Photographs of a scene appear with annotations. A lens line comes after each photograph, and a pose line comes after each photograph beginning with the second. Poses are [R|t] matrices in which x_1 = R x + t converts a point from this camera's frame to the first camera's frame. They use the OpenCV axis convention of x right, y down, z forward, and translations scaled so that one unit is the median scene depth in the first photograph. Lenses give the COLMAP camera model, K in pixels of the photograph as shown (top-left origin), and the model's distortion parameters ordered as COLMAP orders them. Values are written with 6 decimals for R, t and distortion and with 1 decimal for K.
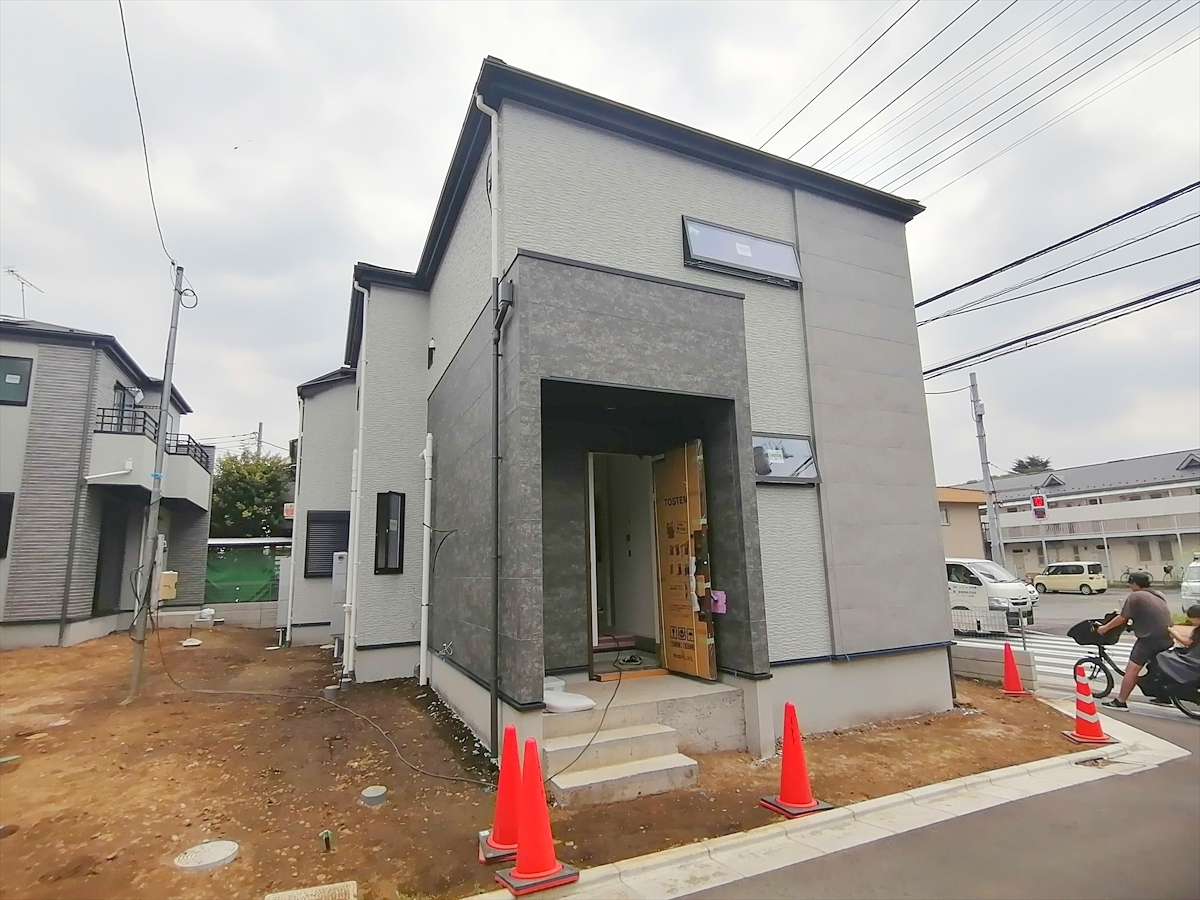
lens RADIAL K [[599.9, 0, 595.8], [0, 599.9, 460.4], [0, 0, 1]] dist [0.004053, -0.018652]
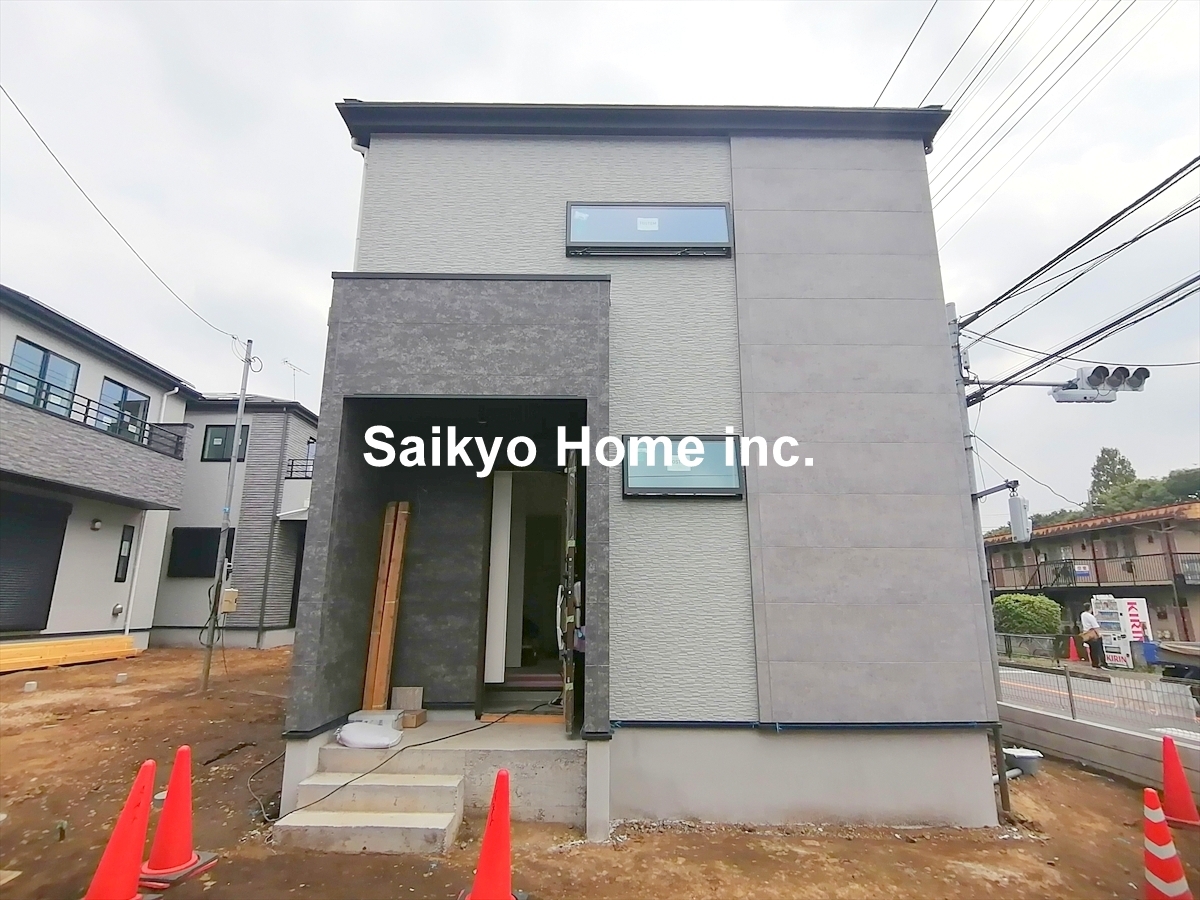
lens RADIAL K [[597.6, 0, 595.8], [0, 597.6, 465.1], [0, 0, 1]] dist [0.007927, -0.018630]
pose [[0.909286, -0.058750, -0.412003, 0.604972], [0.039992, 0.997739, -0.054012, 0.039383], [0.414245, 0.032635, 0.909580, 0.248929]]
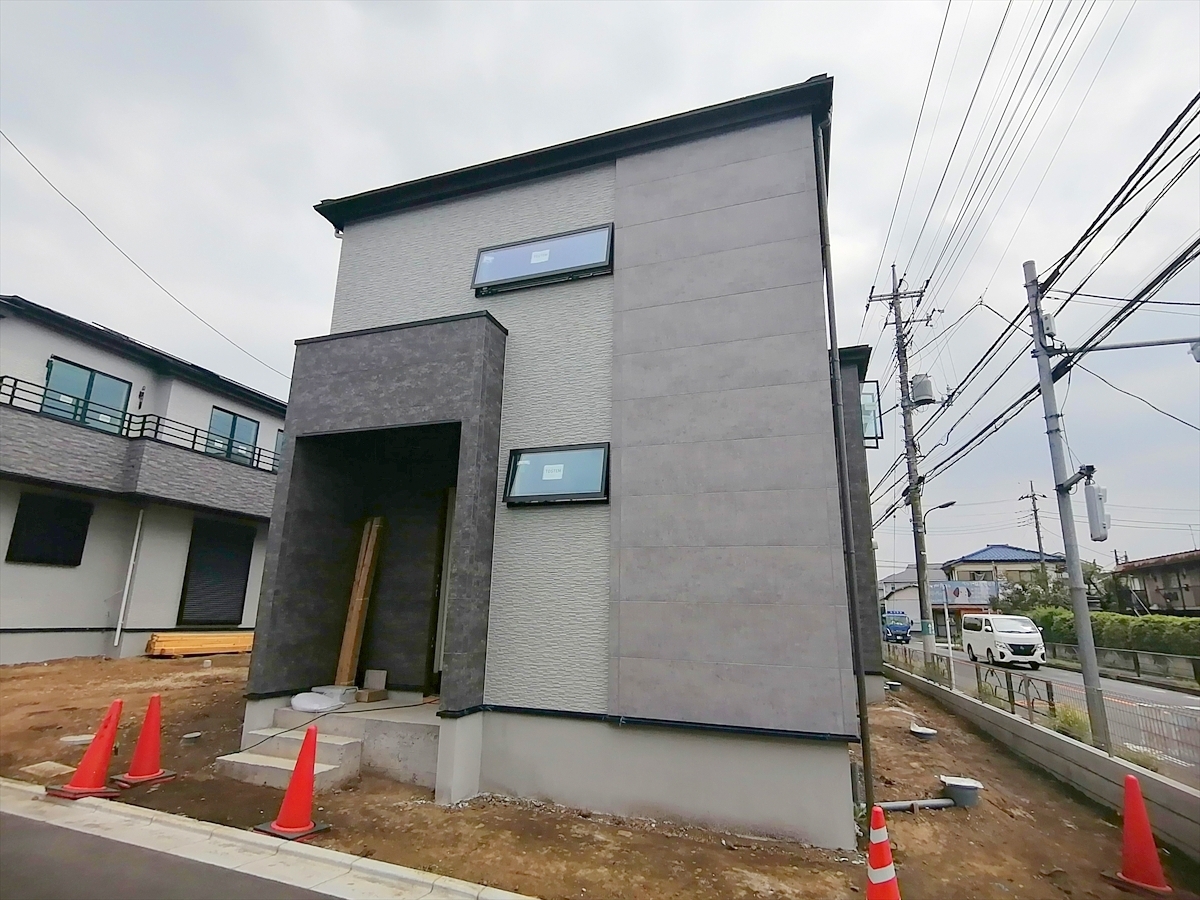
lens RADIAL K [[594.2, 0, 594.9], [0, 594.2, 472.3], [0, 0, 1]] dist [0.022850, -0.035189]
pose [[0.716748, -0.114227, -0.687914, 1.075758], [0.075035, 0.993398, -0.086772, 0.082970], [0.693284, 0.010576, 0.720587, 0.471540]]
